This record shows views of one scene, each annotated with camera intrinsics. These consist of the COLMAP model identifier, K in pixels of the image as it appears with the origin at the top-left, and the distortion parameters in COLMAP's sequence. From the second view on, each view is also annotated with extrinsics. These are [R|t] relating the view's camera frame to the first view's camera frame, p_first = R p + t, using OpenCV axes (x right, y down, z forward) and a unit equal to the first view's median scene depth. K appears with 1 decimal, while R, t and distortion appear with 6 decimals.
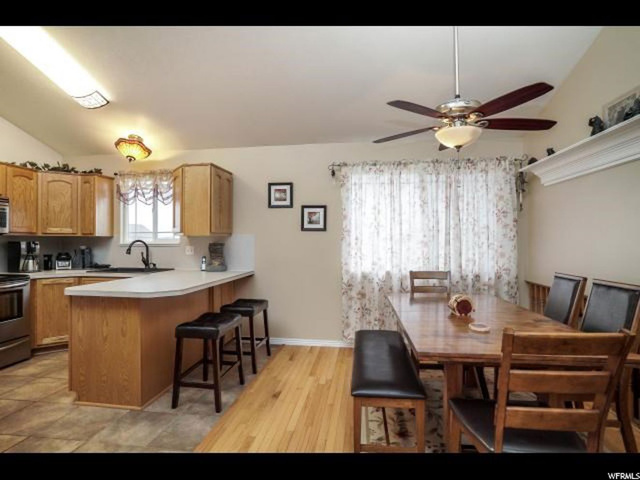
lens RADIAL K [[338.0, 0, 323.6], [0, 338.0, 240.5], [0, 0, 1]] dist [-0.069446, 0.024138]
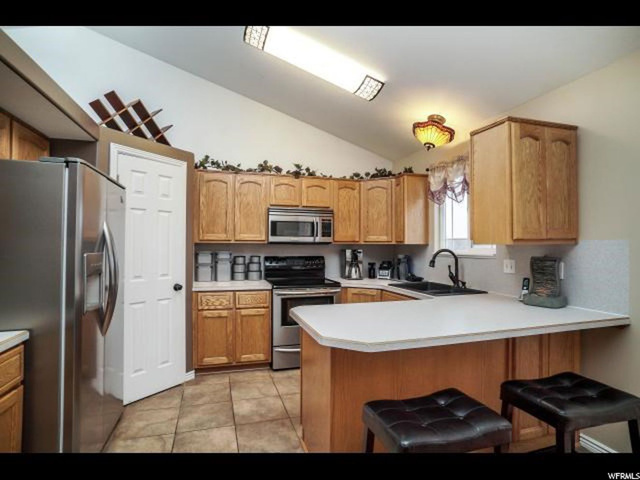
lens RADIAL K [[338.0, 0, 316.5], [0, 338.0, 236.9], [0, 0, 1]] dist [-0.069446, 0.024138]
pose [[0.396618, -0.019452, -0.917778, 0.037355], [-0.005235, 0.999711, -0.023450, -0.010608], [0.917969, 0.014105, 0.396402, 0.436337]]
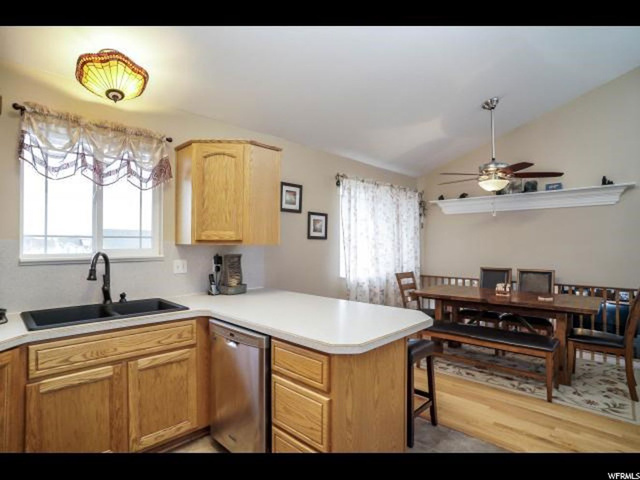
lens RADIAL K [[338.0, 0, 318.0], [0, 338.0, 240.1], [0, 0, 1]] dist [-0.069446, 0.024138]
pose [[0.596005, 0.011433, 0.802899, -0.802922], [-0.003629, 0.999927, -0.011545, -0.015102], [-0.802972, 0.003967, 0.596003, 0.432597]]
